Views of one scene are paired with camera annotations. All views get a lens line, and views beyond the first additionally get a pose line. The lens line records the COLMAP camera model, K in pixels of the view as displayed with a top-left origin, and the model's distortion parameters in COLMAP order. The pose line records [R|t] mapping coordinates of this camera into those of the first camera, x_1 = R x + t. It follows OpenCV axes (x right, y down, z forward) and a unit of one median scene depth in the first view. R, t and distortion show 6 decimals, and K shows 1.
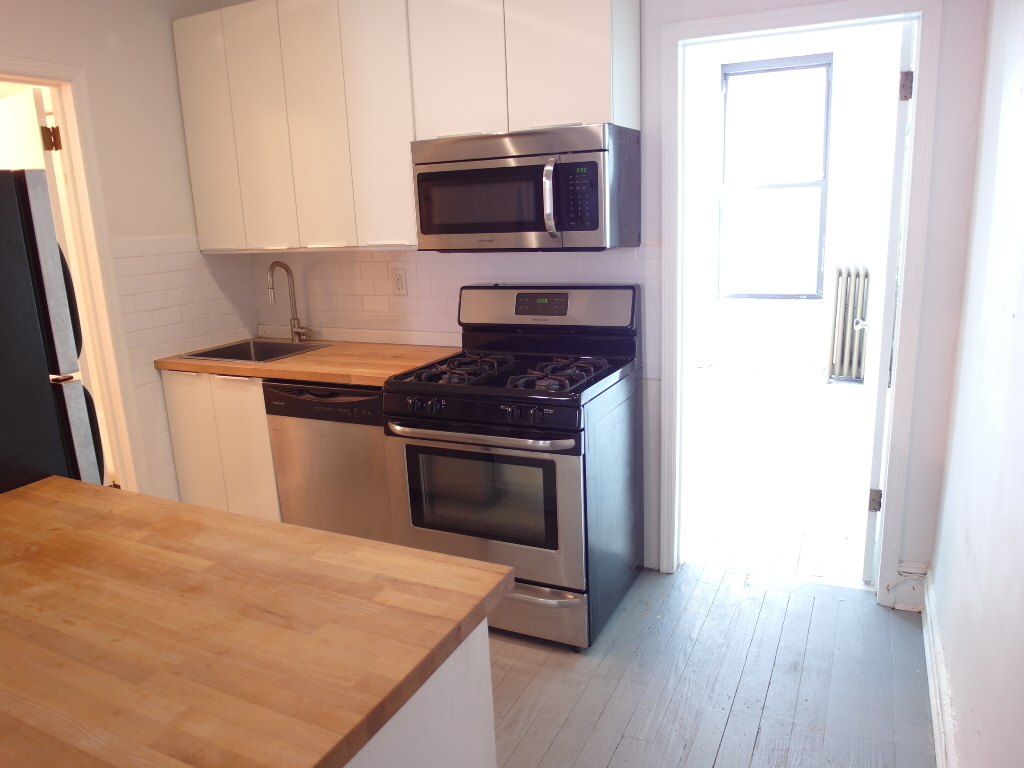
lens RADIAL K [[744.4, 0, 514.0], [0, 744.4, 391.7], [0, 0, 1]] dist [-0.049206, -0.001421]
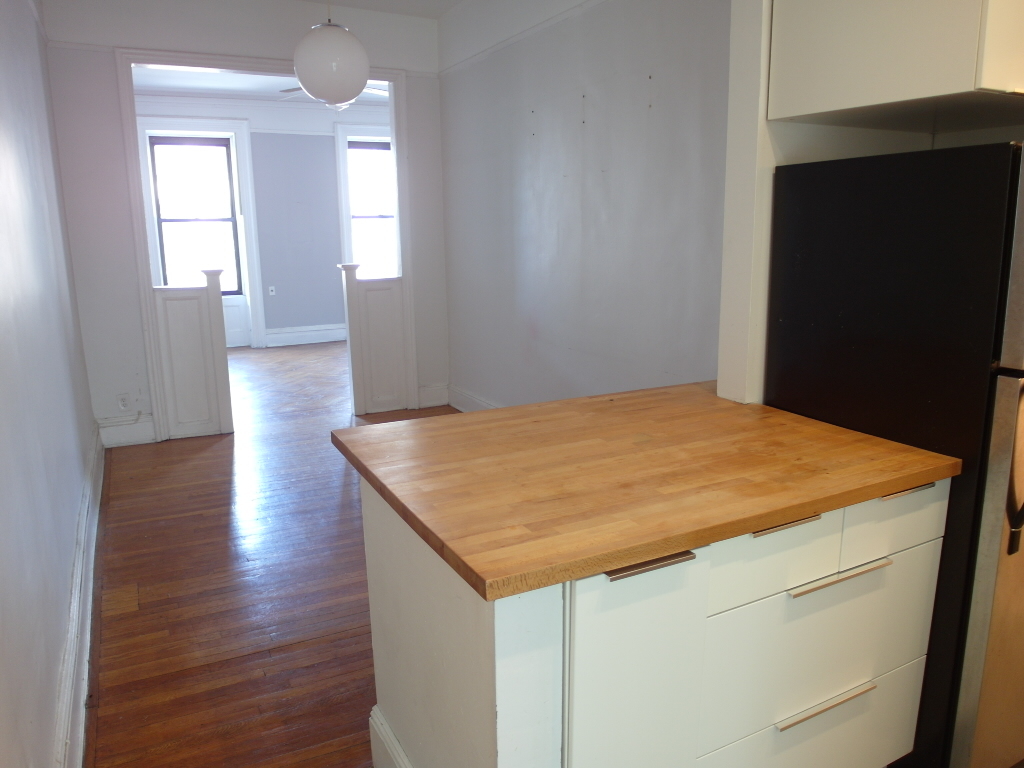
lens RADIAL K [[744.4, 0, 514.0], [0, 744.4, 391.7], [0, 0, 1]] dist [-0.049206, -0.001421]
pose [[-0.593938, 0.219759, -0.773915, 0.306841], [-0.157603, 0.911547, 0.379793, -0.163239], [0.788923, 0.347544, -0.506768, 0.663661]]
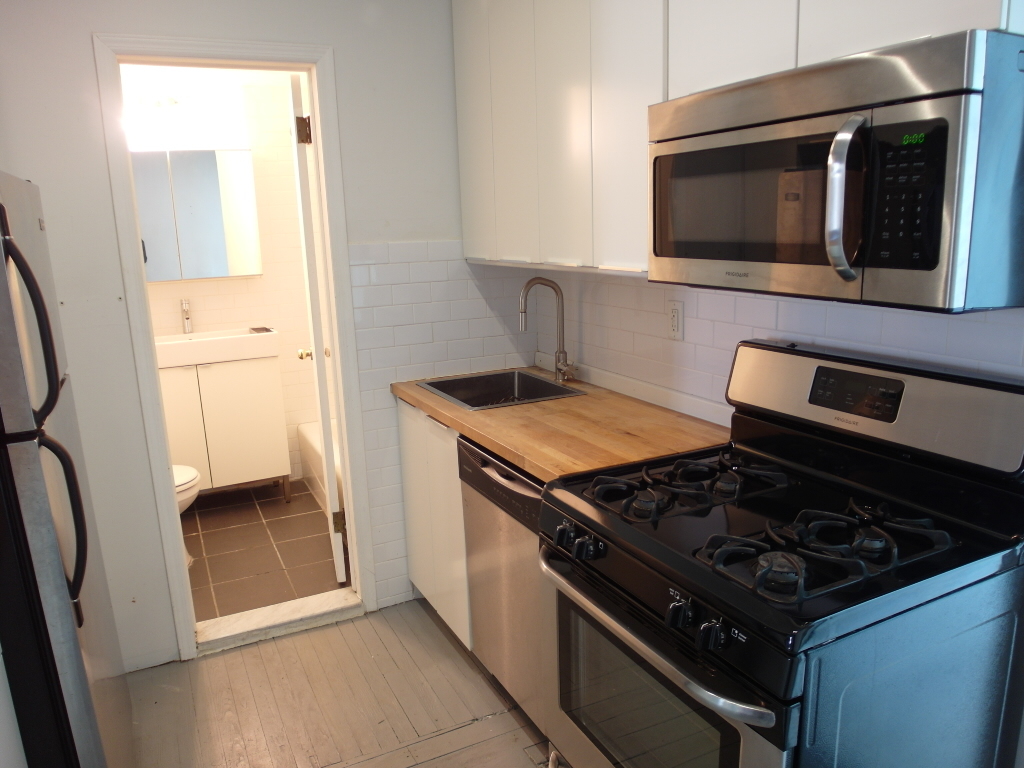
lens RADIAL K [[744.4, 0, 514.0], [0, 744.4, 391.7], [0, 0, 1]] dist [-0.049206, -0.001421]
pose [[0.795206, 0.148132, -0.587966, 0.172693], [-0.143141, 0.988153, 0.055362, -0.124903], [0.589201, 0.040138, 0.806989, 0.462479]]
